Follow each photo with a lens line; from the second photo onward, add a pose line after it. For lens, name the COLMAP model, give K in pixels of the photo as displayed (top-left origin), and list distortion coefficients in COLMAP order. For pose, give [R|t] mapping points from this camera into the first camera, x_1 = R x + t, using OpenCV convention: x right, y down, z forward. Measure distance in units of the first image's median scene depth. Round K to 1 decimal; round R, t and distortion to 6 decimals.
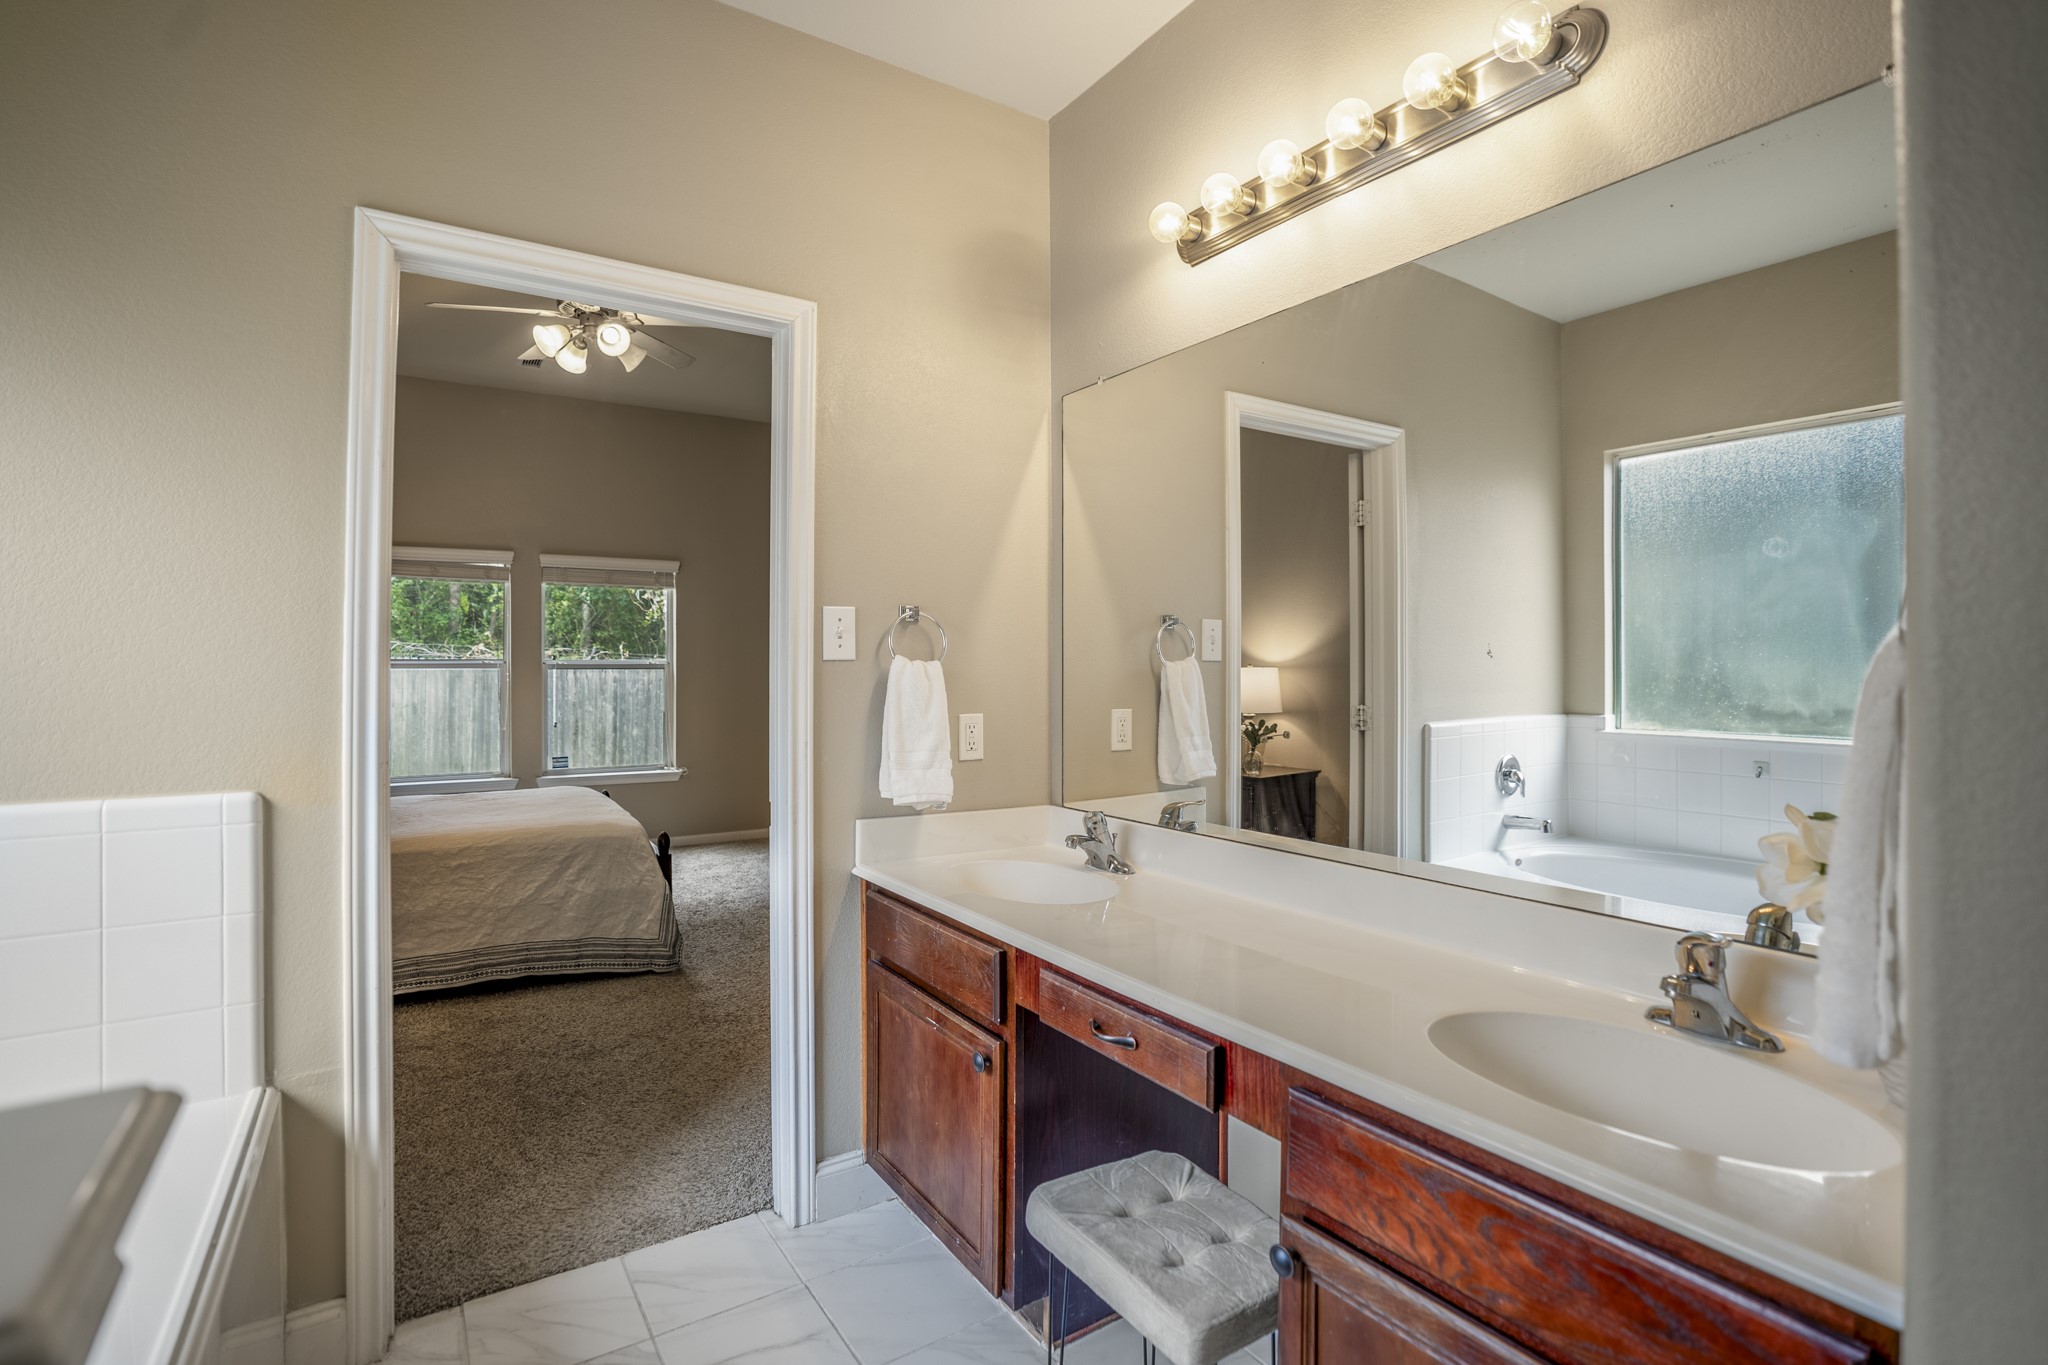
lens RADIAL K [[957.2, 0, 1015.8], [0, 957.2, 664.5], [0, 0, 1]] dist [-0.054723, 0.017730]
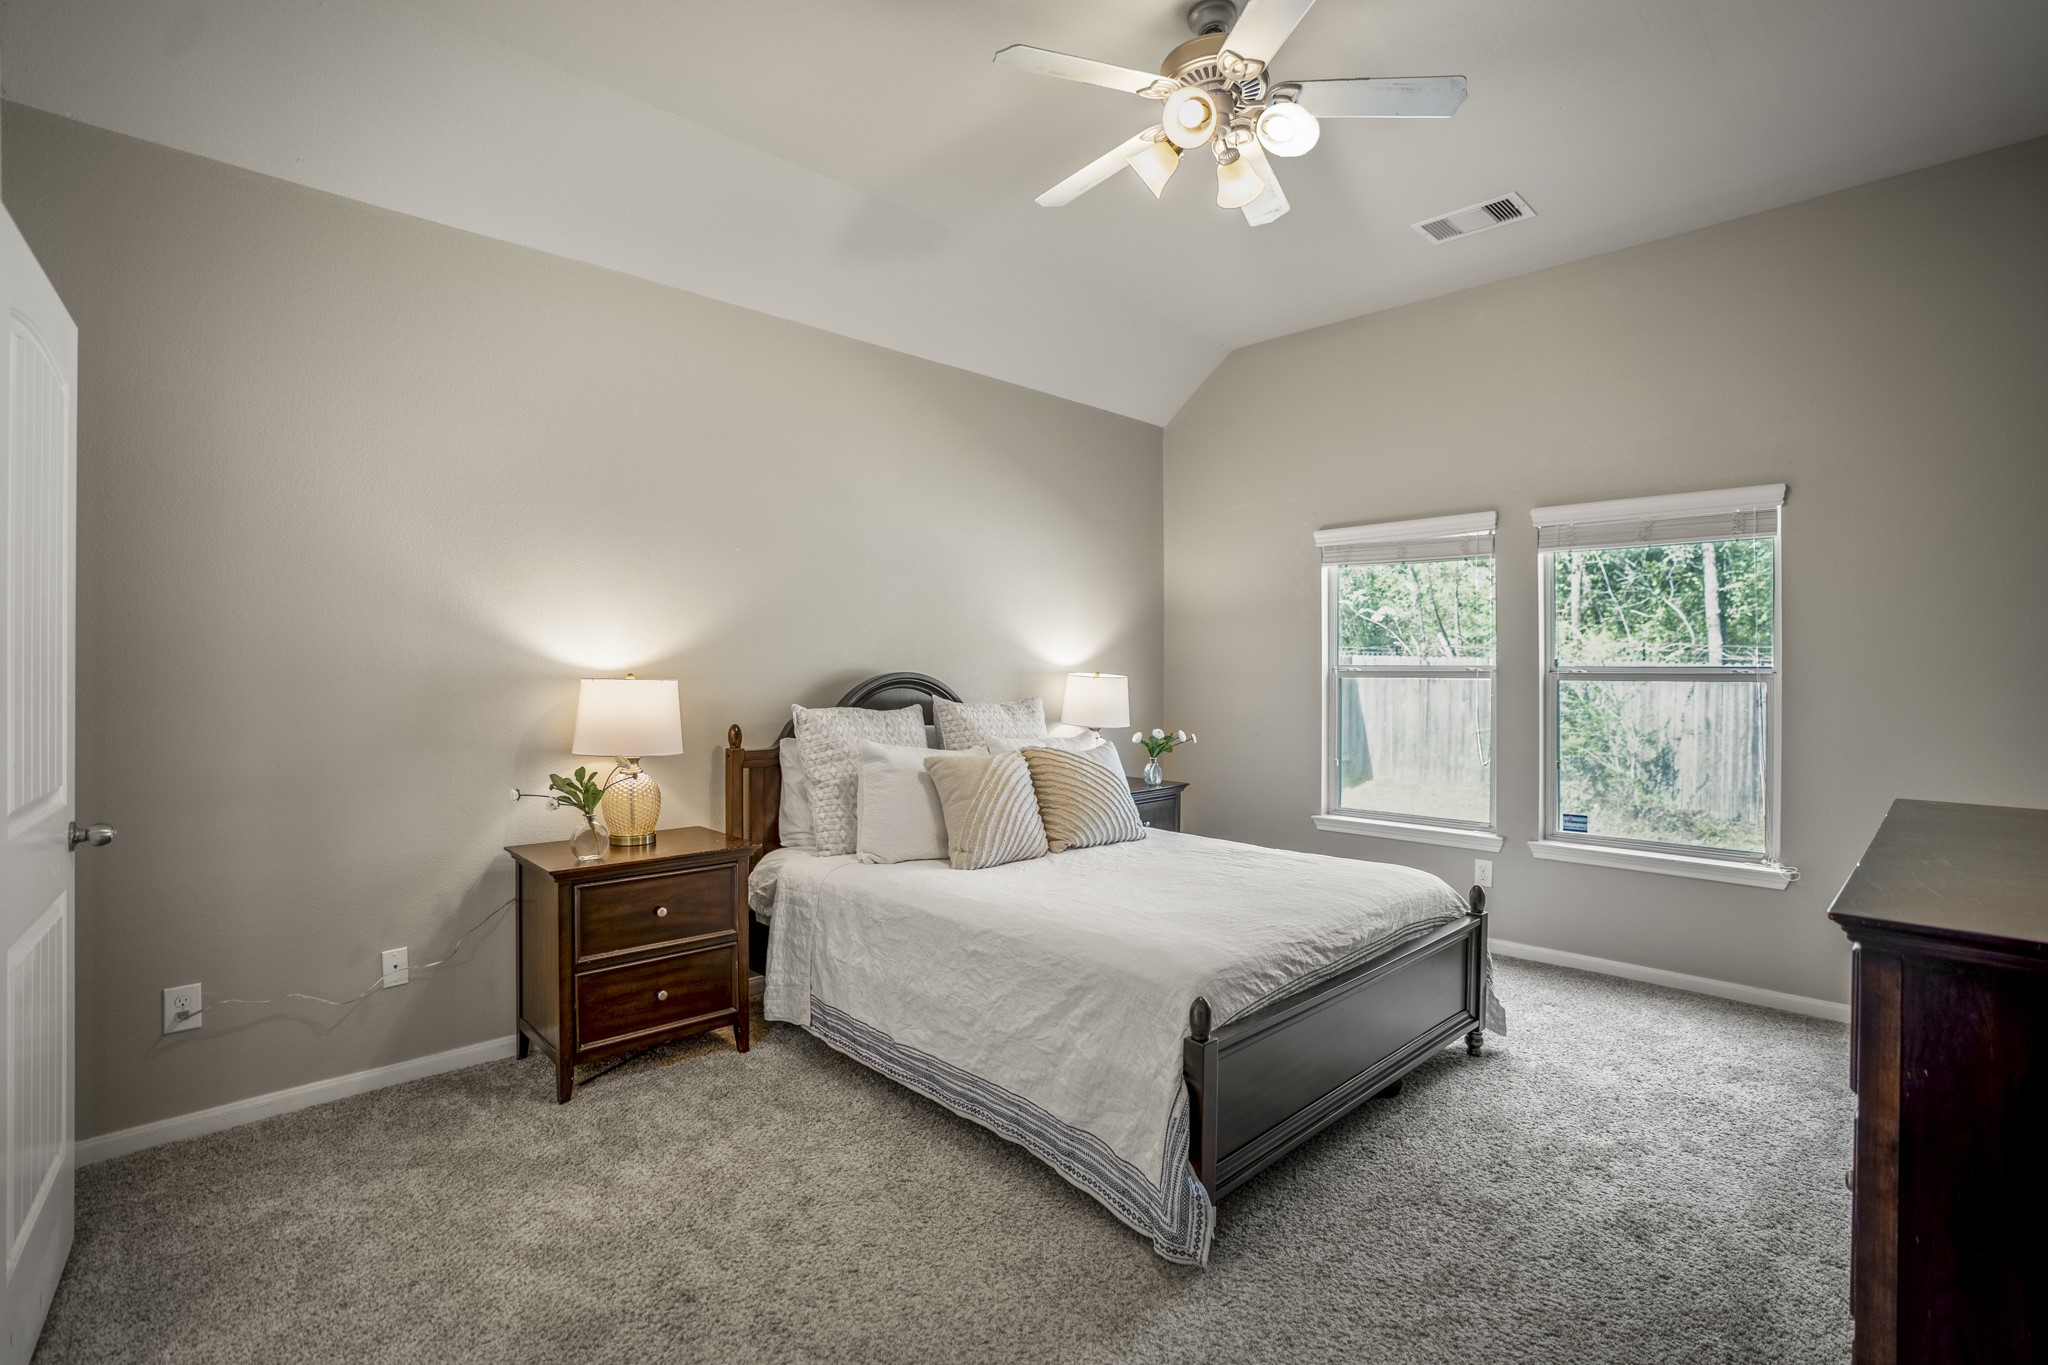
lens RADIAL K [[957.2, 0, 1030.9], [0, 957.2, 677.2], [0, 0, 1]] dist [-0.054723, 0.017730]
pose [[0.211159, 0.009400, -0.977406, 0.211043], [-0.002581, 0.999956, 0.009059, -0.007619], [0.977448, 0.000609, 0.211174, 1.412812]]
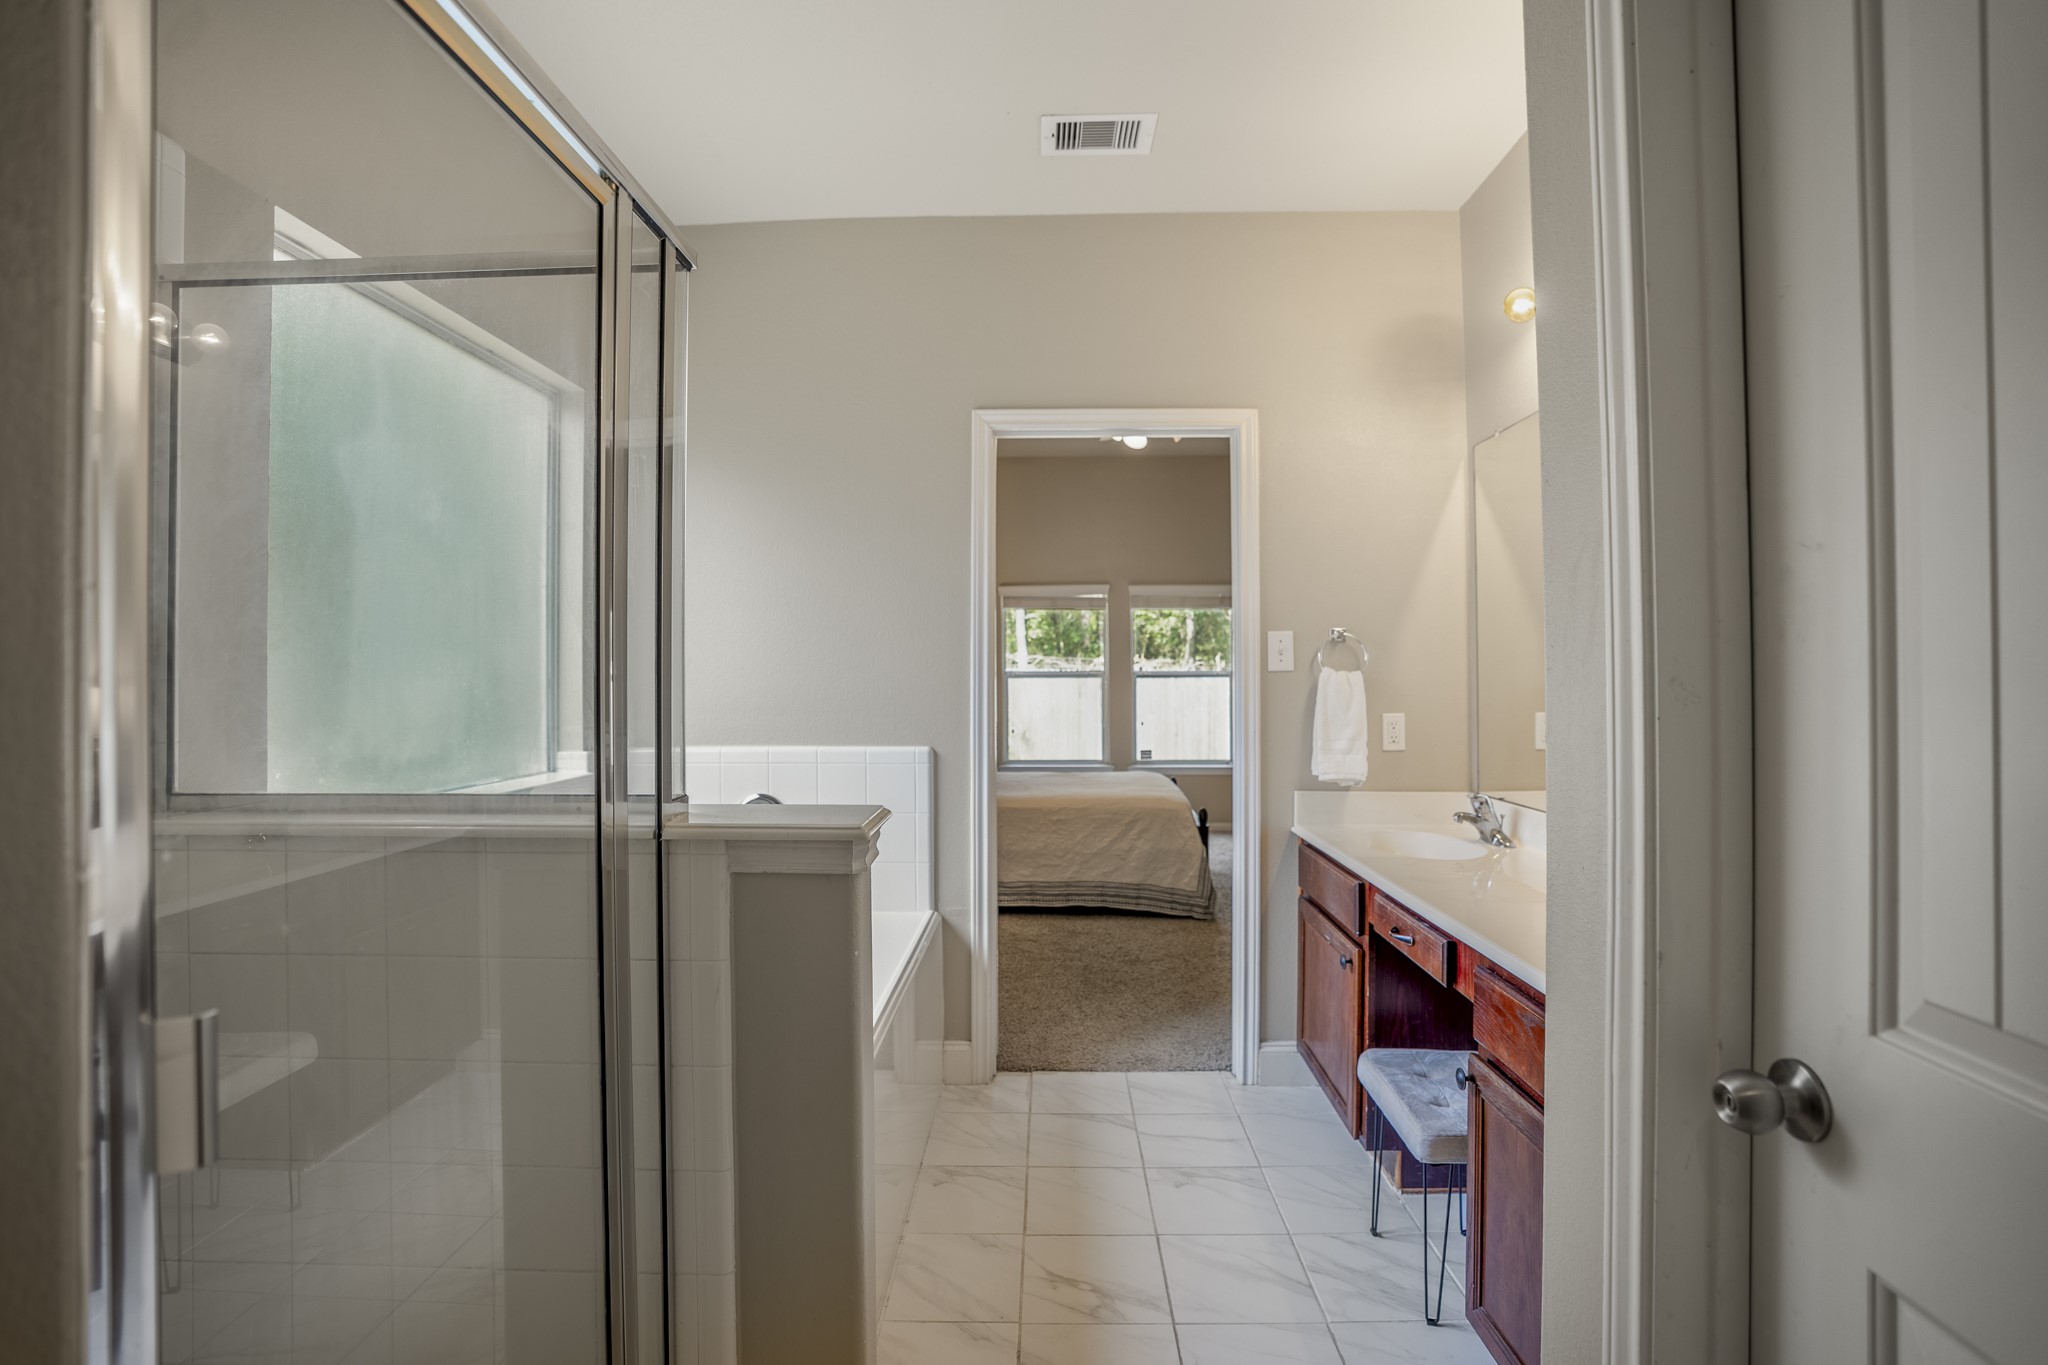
lens RADIAL K [[957.2, 0, 1032.2], [0, 957.2, 672.2], [0, 0, 1]] dist [-0.054723, 0.017730]
pose [[0.824377, -0.006728, -0.566002, 0.281280], [0.006172, 0.999977, -0.002898, -0.000893], [0.566008, -0.001104, 0.824399, -0.296901]]
